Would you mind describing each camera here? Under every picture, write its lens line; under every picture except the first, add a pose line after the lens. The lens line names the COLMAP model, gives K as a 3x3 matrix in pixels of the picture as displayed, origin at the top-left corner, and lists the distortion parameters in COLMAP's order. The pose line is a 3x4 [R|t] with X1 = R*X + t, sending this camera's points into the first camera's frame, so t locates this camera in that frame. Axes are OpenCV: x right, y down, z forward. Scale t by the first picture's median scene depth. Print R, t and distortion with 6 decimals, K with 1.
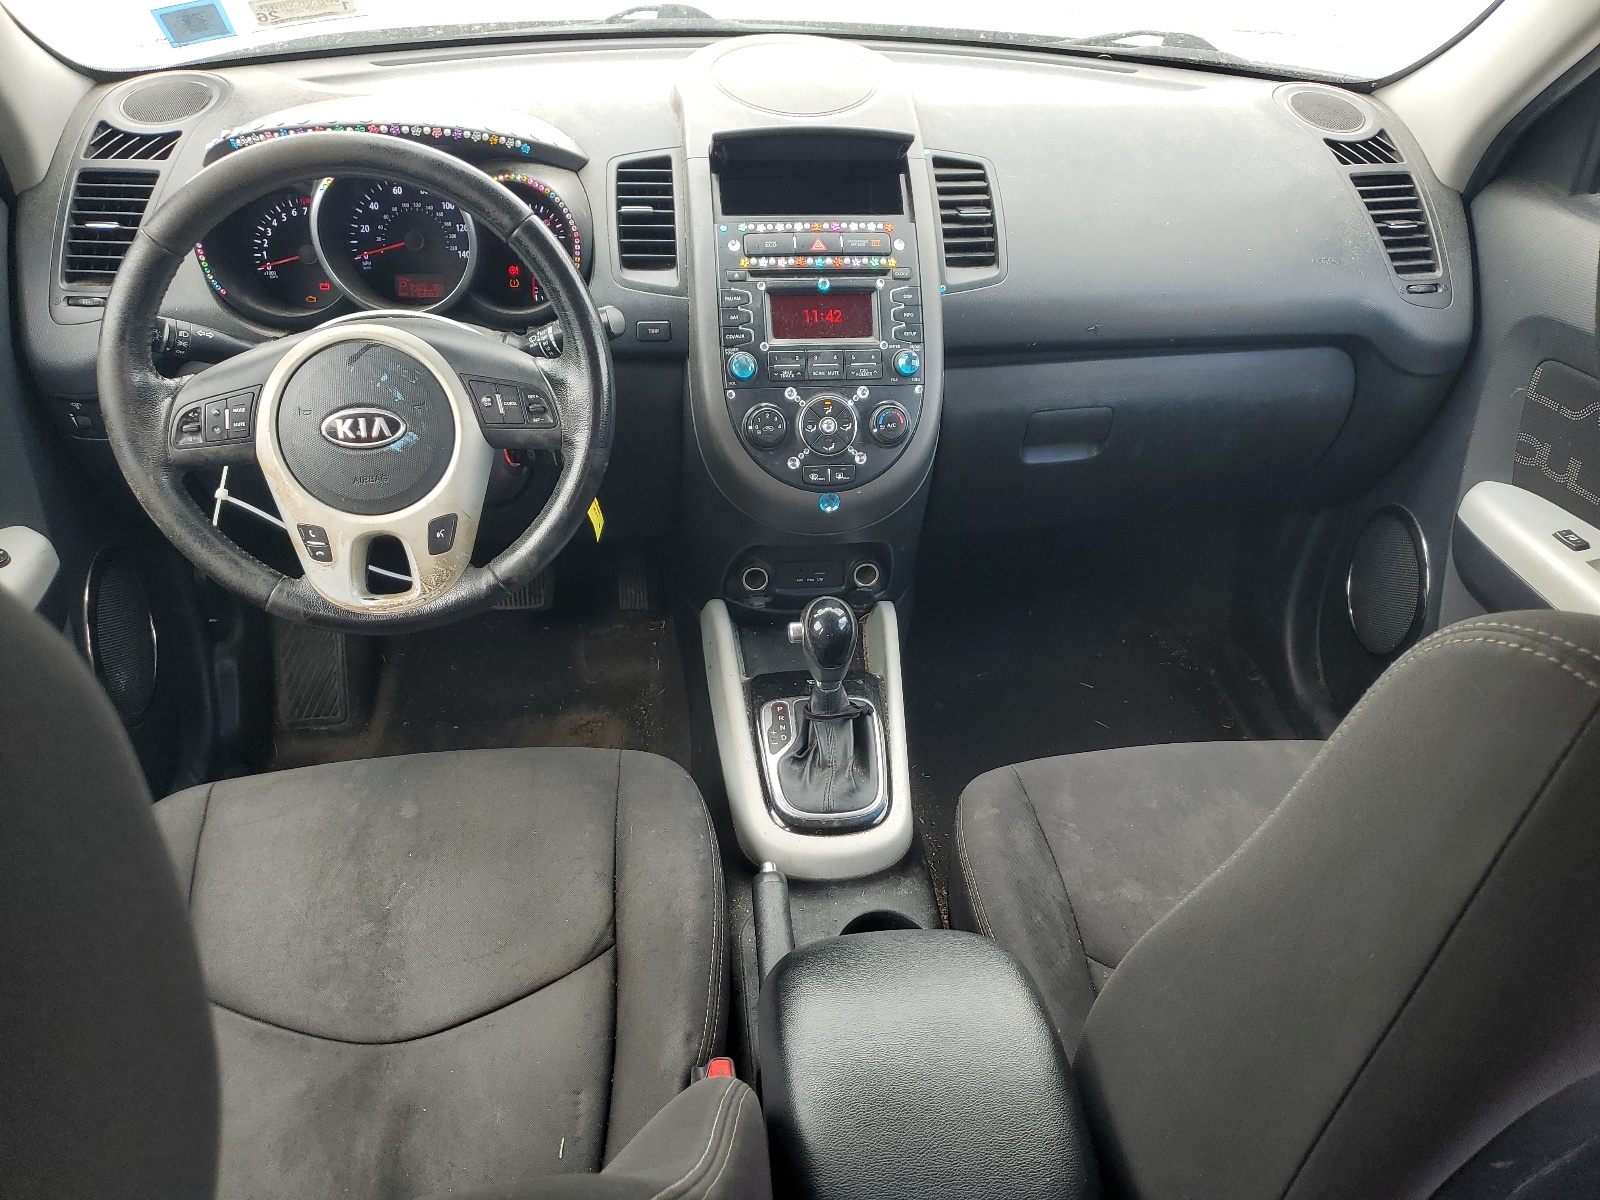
lens RADIAL K [[1220.0, 0, 795.4], [0, 1220.0, 599.2], [0, 0, 1]] dist [0.004661, 0.005691]
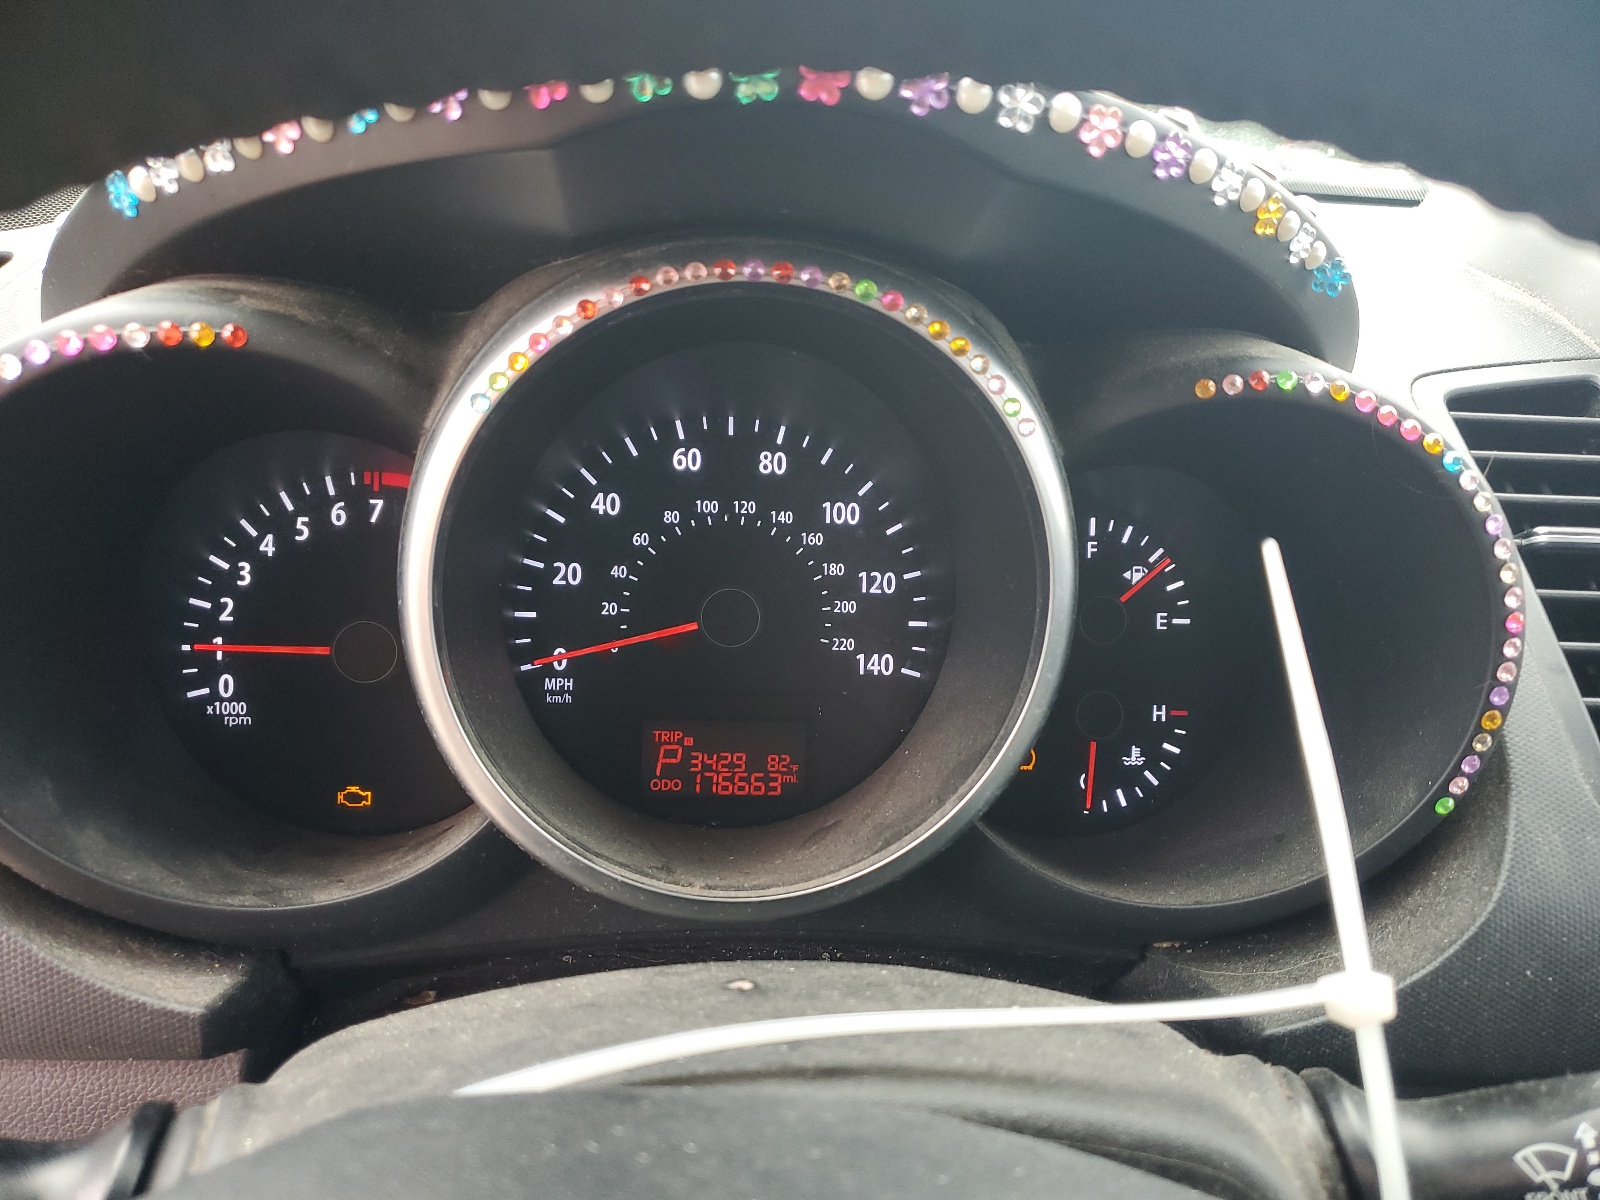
lens RADIAL K [[1220.0, 0, 800.3], [0, 1220.0, 596.3], [0, 0, 1]] dist [0.004661, 0.005691]
pose [[0.954084, 0.042026, -0.296576, -0.208079], [-0.122387, 0.958386, -0.257911, -0.227826], [0.273396, 0.282366, 0.919524, 0.741134]]
